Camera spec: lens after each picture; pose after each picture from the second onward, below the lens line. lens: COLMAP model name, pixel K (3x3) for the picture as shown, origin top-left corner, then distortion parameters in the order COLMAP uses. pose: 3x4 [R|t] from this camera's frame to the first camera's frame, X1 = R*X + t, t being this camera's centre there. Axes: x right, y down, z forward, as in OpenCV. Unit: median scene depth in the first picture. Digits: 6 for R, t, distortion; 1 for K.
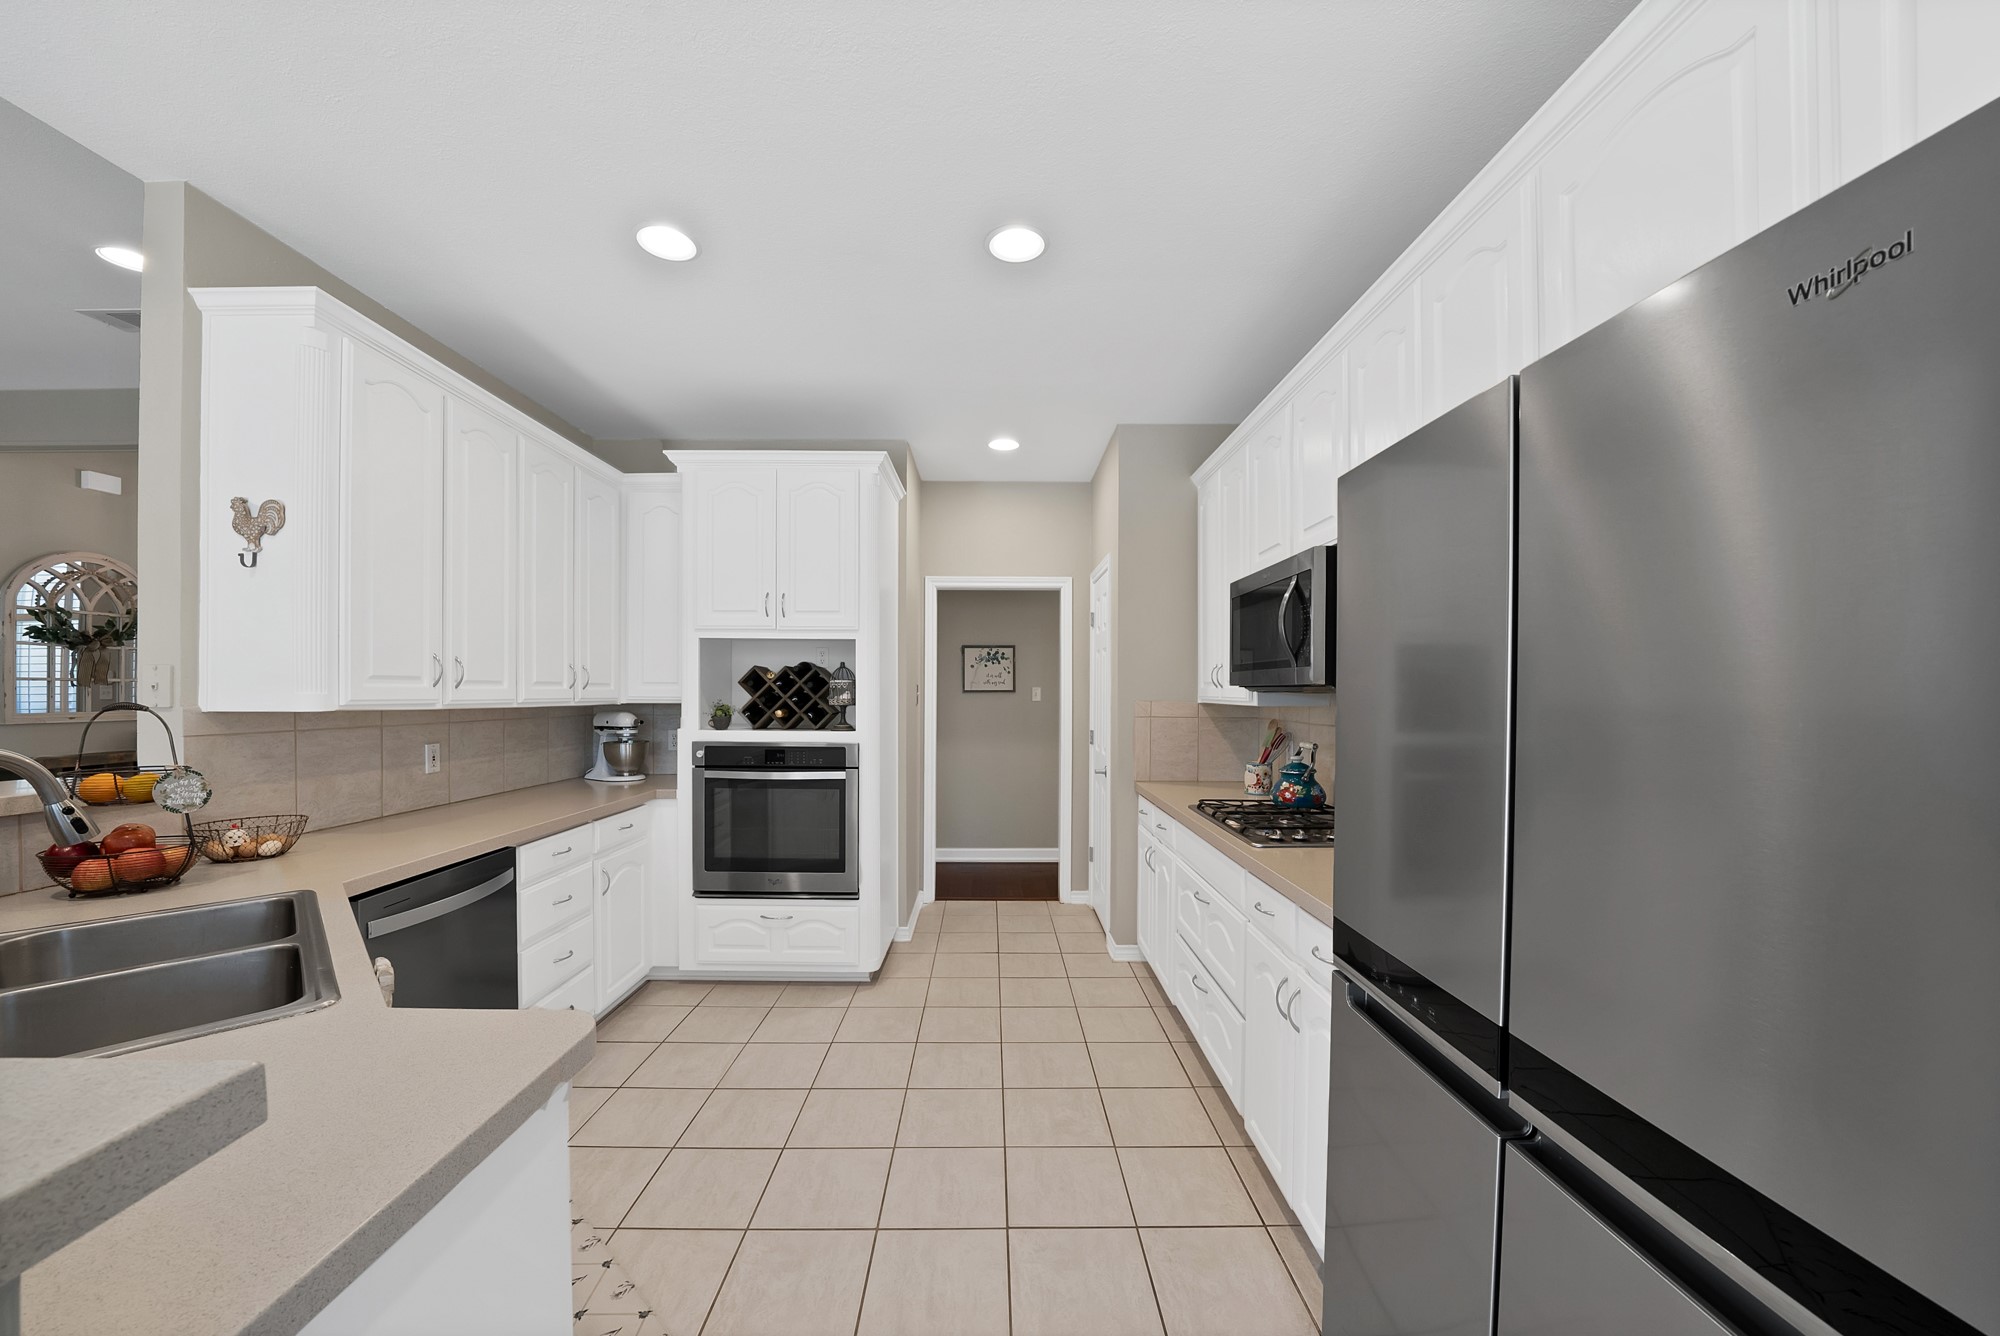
lens RADIAL K [[710.2, 0, 965.2], [0, 710.2, 677.6], [0, 0, 1]] dist [-0.019832, 0.000255]
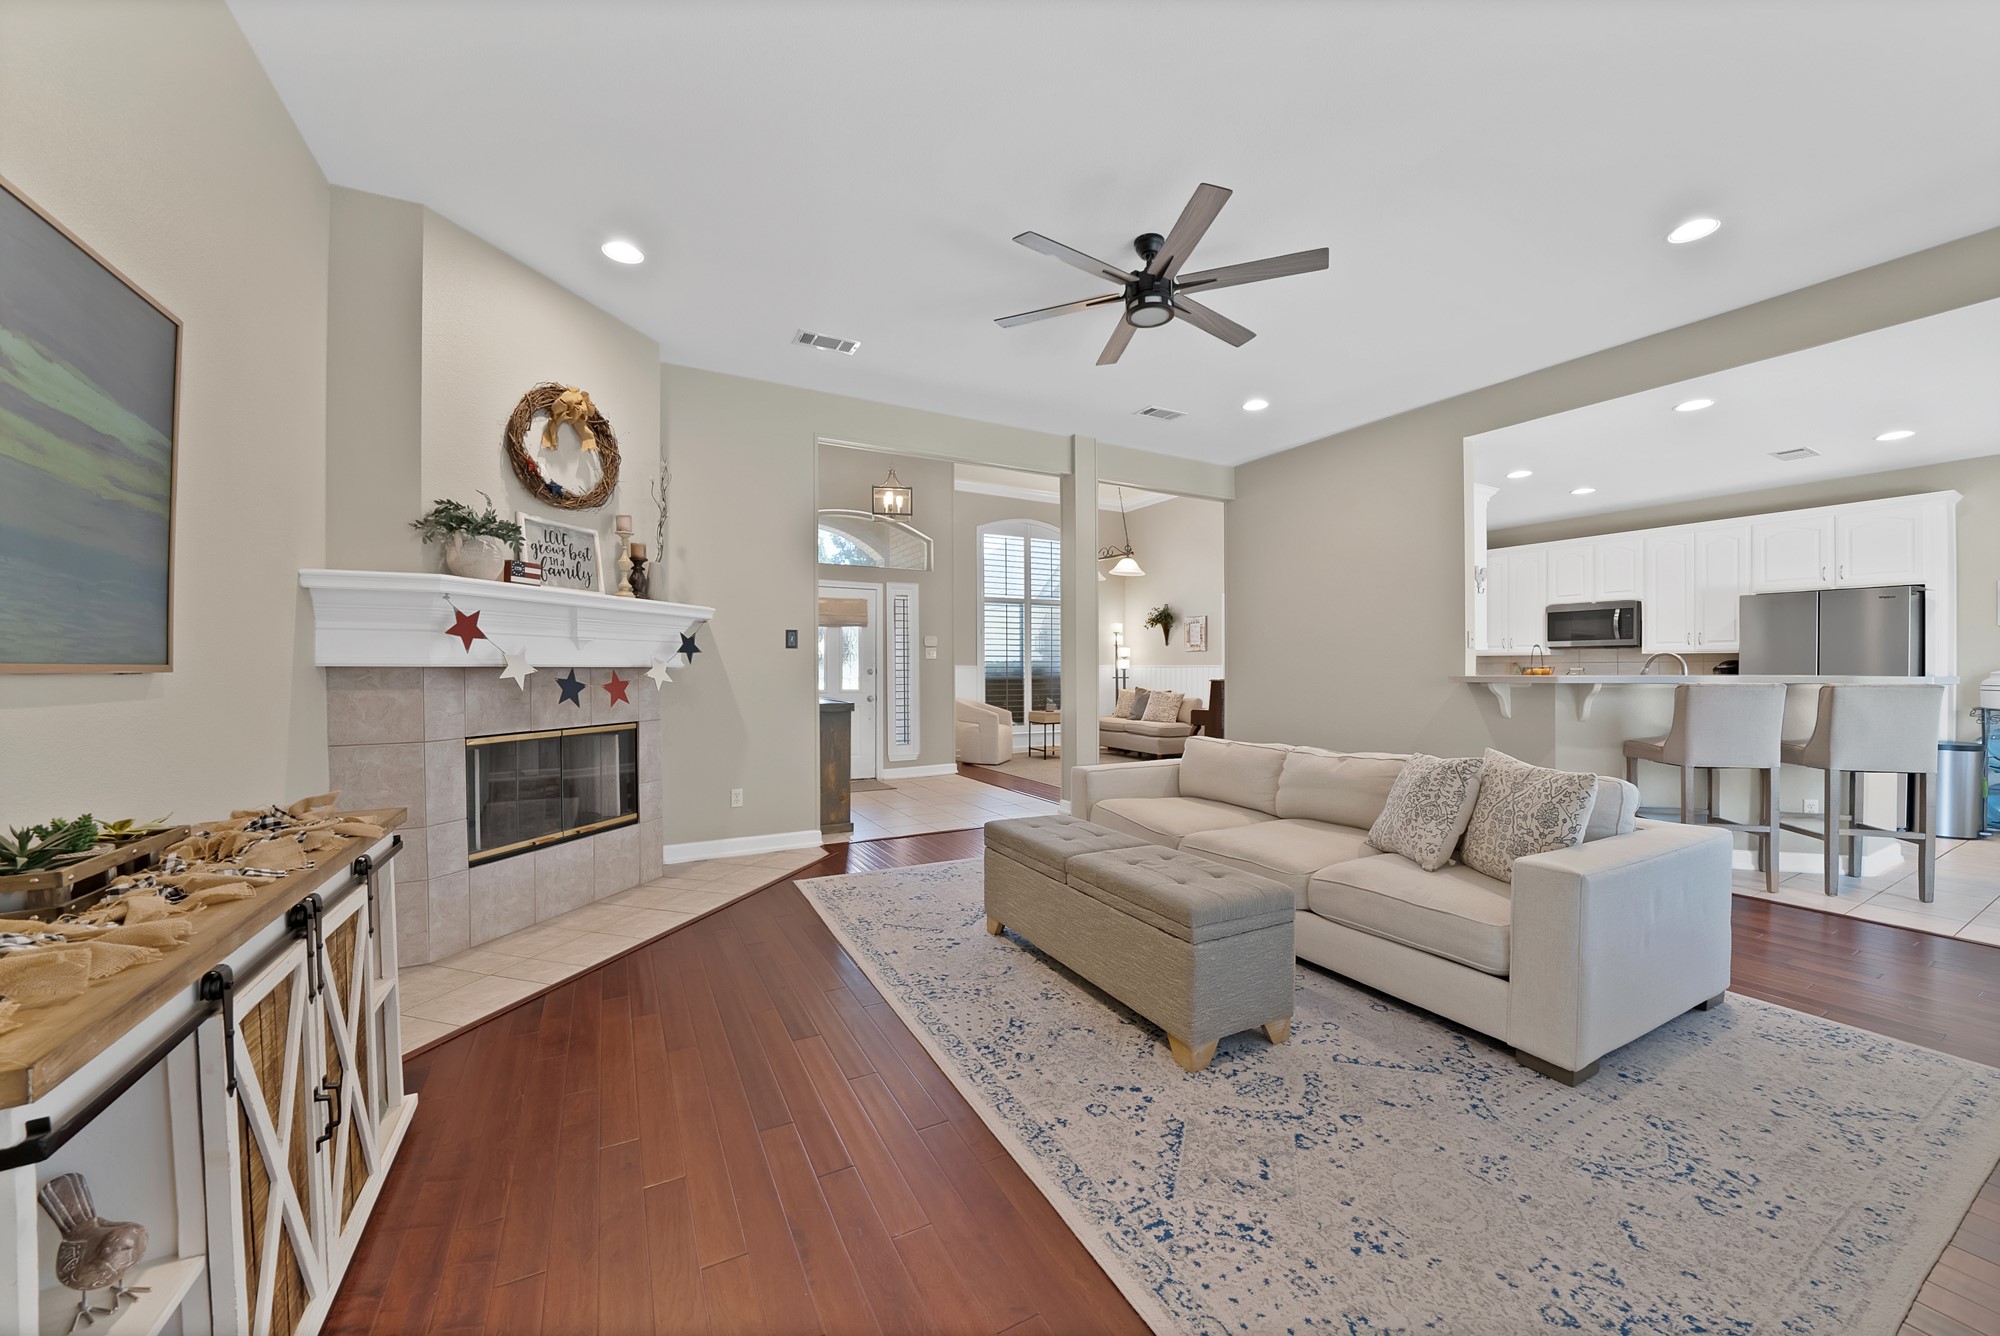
lens RADIAL K [[730.4, 0, 979.0], [0, 730.4, 674.1], [0, 0, 1]] dist [-0.035183, 0.005471]
pose [[0.890499, -0.006895, 0.454933, -2.335585], [-0.005047, 0.999674, 0.025029, 0.050394], [-0.454957, -0.024584, 0.890174, -0.325789]]
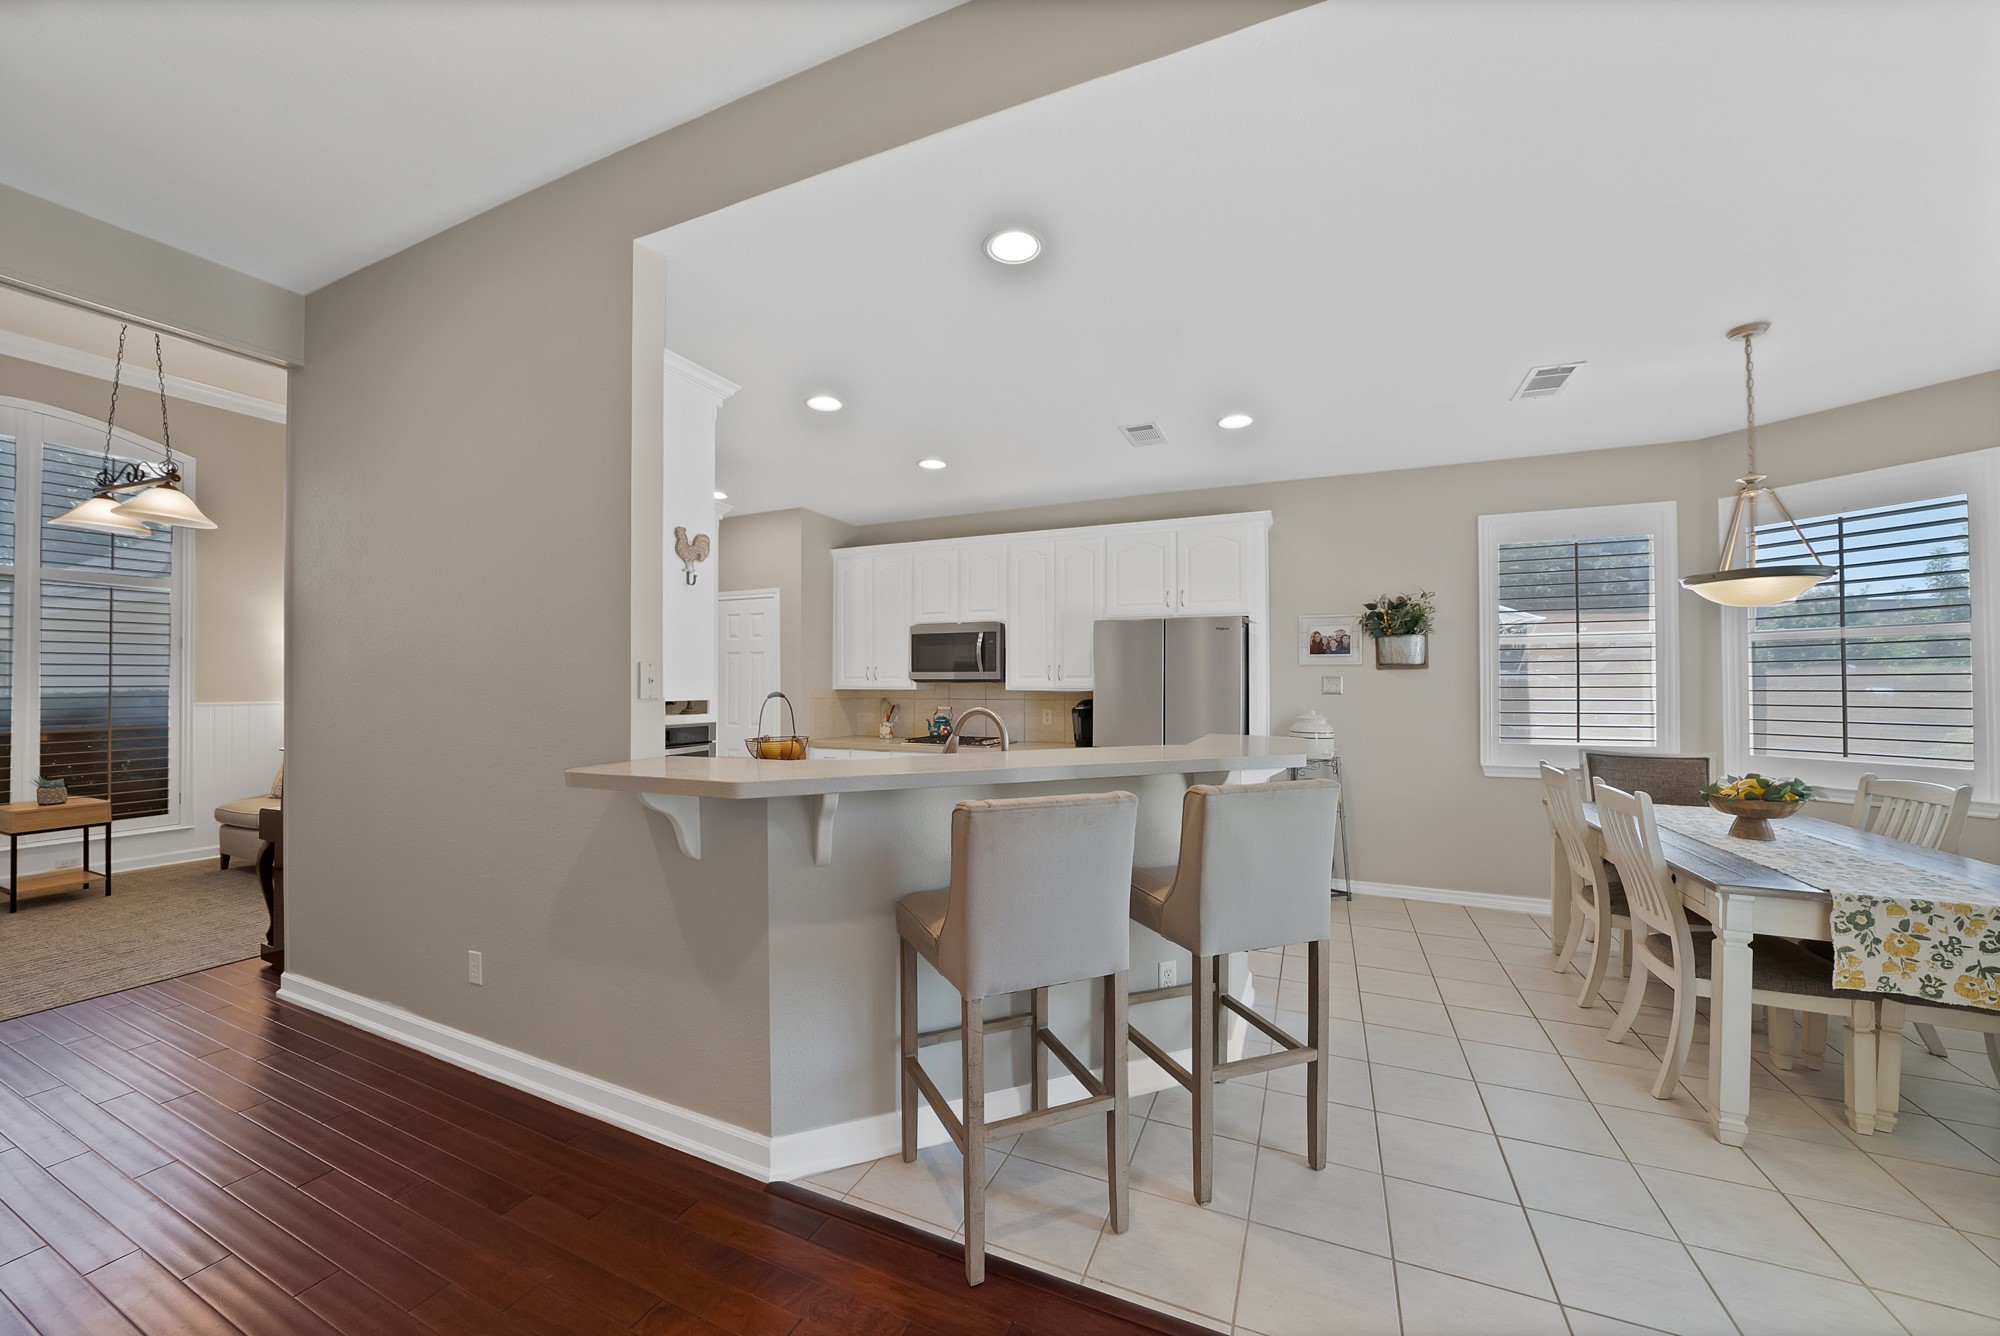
lens RADIAL K [[730.1, 0, 1005.6], [0, 730.1, 672.6], [0, 0, 1]] dist [-0.020884, 0.000311]
pose [[0.407693, 0.010476, 0.913059, -1.194495], [-0.014546, 0.999882, -0.004977, 0.000125], [-0.913003, -0.011252, 0.407797, -0.040206]]
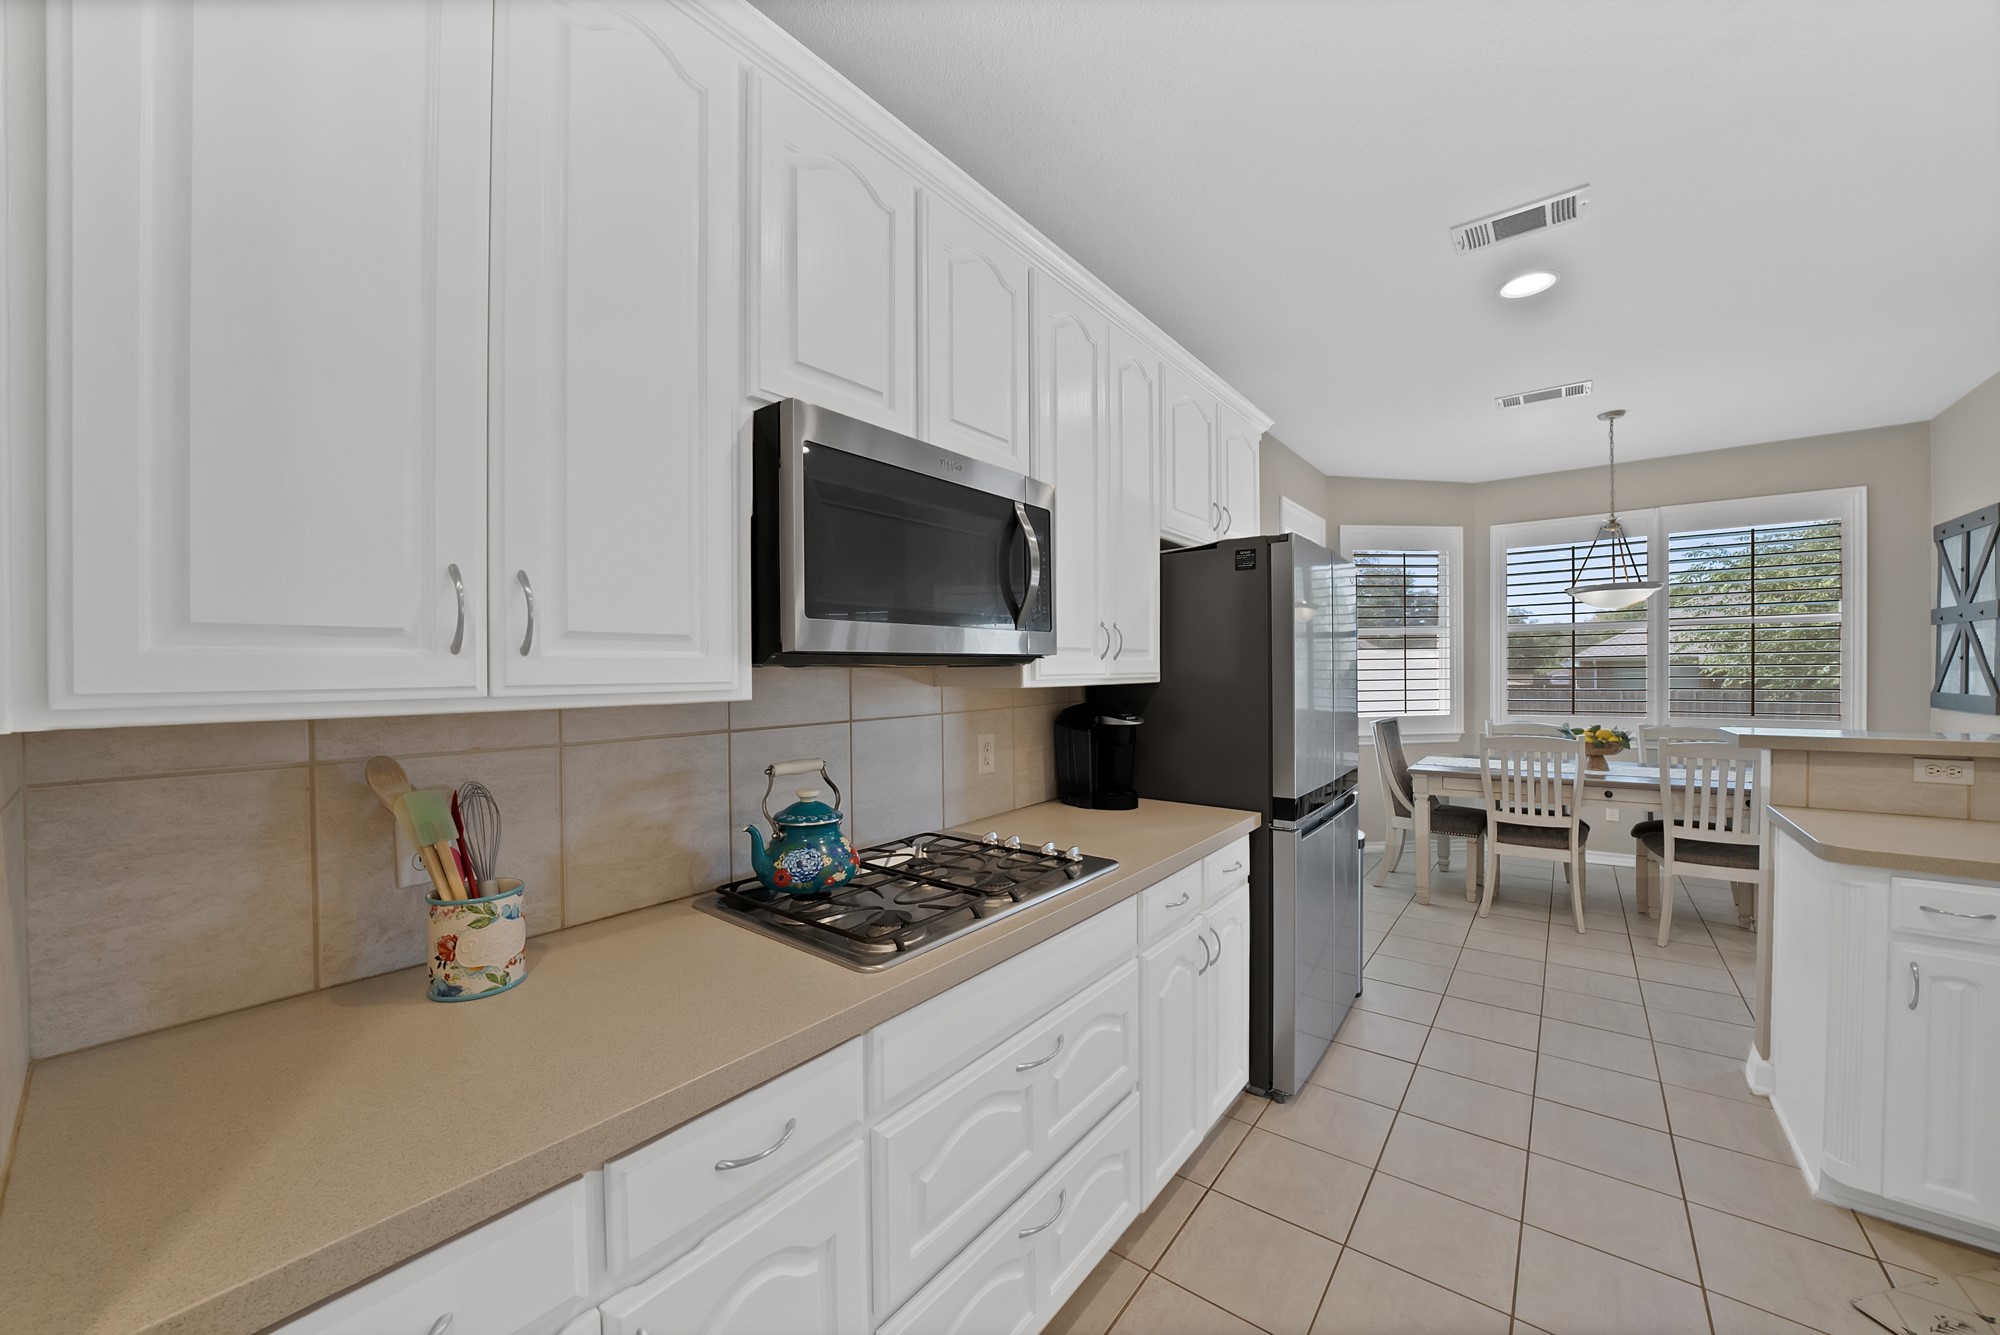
lens RADIAL K [[740.1, 0, 1004.2], [0, 740.1, 668.9], [0, 0, 1]] dist [-0.022502, 0.001974]
pose [[-0.784098, 0.001146, 0.620636, 0.011834], [-0.006103, 0.999936, -0.009558, 0.023206], [-0.620607, -0.011282, -0.784041, 1.124246]]
